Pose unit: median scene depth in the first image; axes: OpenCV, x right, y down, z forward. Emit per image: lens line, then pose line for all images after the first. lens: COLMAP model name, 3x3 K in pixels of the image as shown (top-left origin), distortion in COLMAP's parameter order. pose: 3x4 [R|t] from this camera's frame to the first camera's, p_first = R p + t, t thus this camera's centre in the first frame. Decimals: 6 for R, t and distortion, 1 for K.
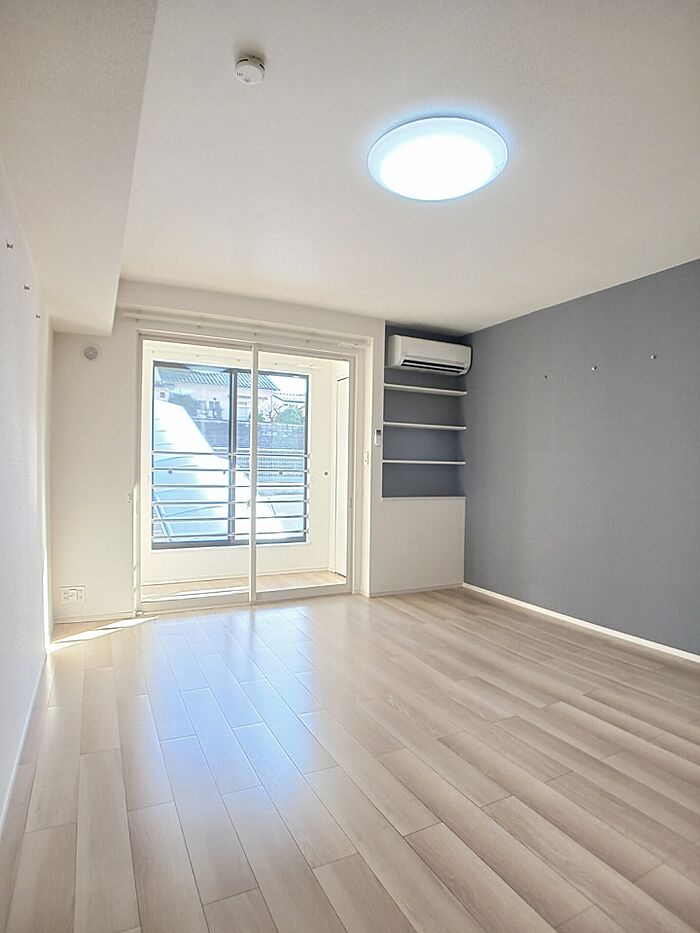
lens RADIAL K [[504.4, 0, 350.0], [0, 504.4, 466.5], [0, 0, 1]] dist [-0.089086, -0.000179]
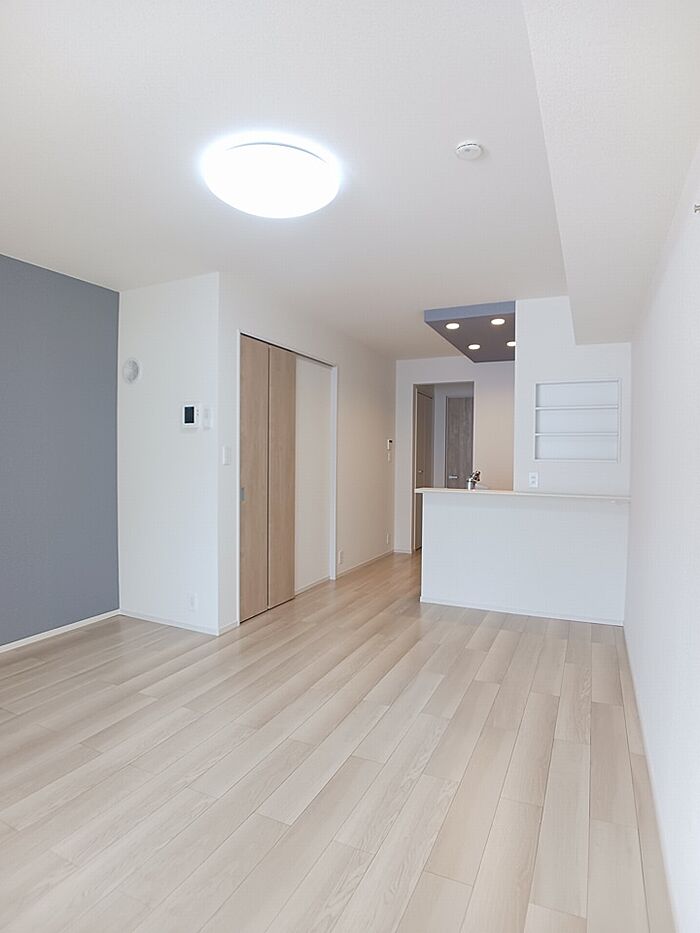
lens RADIAL K [[504.4, 0, 350.0], [0, 504.4, 466.5], [0, 0, 1]] dist [-0.089086, -0.000179]
pose [[-0.609240, -0.039473, 0.792003, -0.539481], [-0.018521, 0.999196, 0.035552, -0.040523], [-0.792770, 0.006991, -0.609481, 1.047454]]
